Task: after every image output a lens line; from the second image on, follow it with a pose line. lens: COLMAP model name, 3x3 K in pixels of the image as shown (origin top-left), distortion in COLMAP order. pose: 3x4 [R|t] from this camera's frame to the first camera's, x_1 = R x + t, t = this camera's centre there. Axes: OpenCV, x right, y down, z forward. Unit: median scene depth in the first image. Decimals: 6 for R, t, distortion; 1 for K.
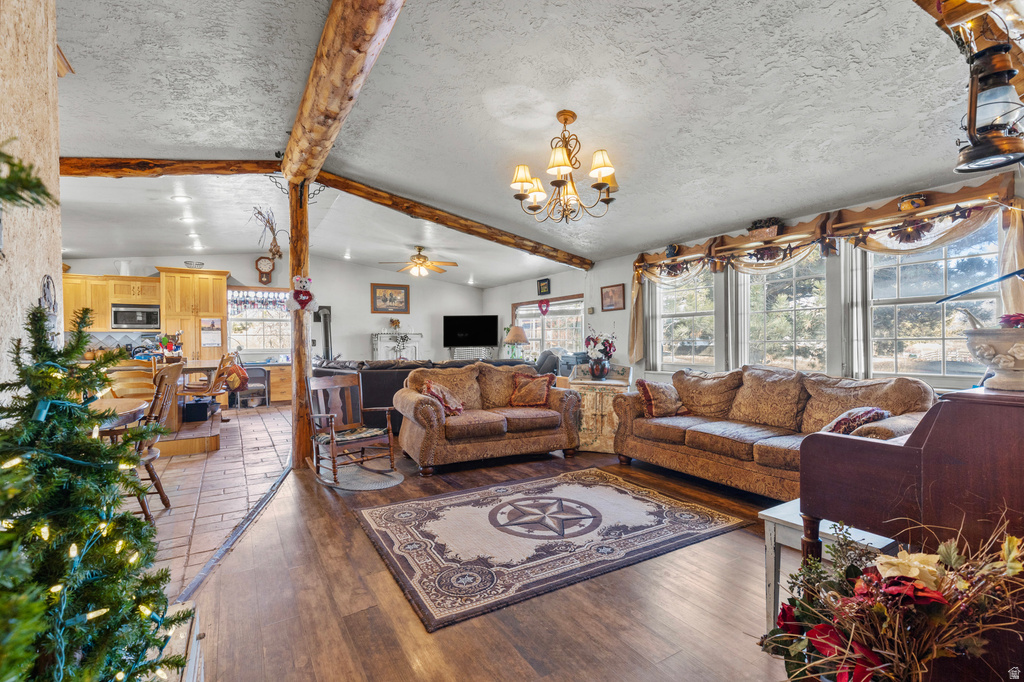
lens RADIAL K [[459.5, 0, 510.9], [0, 459.5, 345.3], [0, 0, 1]] dist [0.002287, -0.001833]
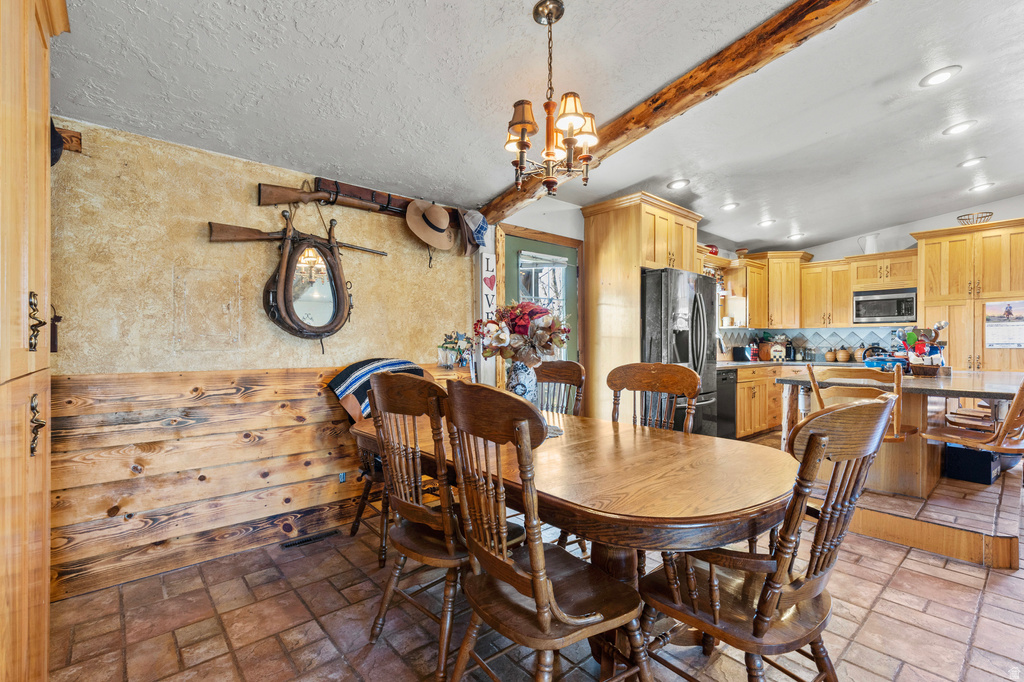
lens RADIAL K [[459.5, 0, 519.2], [0, 459.5, 345.1], [0, 0, 1]] dist [0.002287, -0.001833]
pose [[0.175260, 0.012958, -0.984437, -0.179099], [-0.009409, 0.999890, 0.011487, -0.002325], [0.984477, 0.007250, 0.175362, 0.281700]]
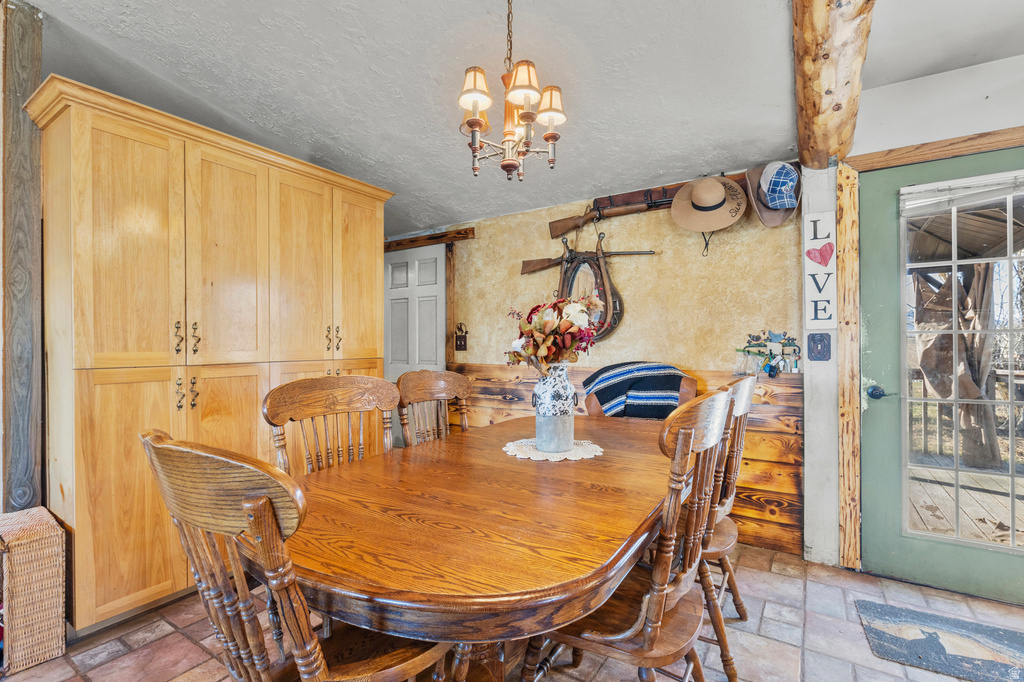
lens RADIAL K [[459.5, 0, 508.4], [0, 459.5, 346.1], [0, 0, 1]] dist [0.002287, -0.001833]
pose [[-0.904629, 0.014865, -0.425940, -0.319150], [0.007380, 0.999788, 0.019217, -0.006358], [0.426135, 0.014241, -0.904547, 0.525899]]
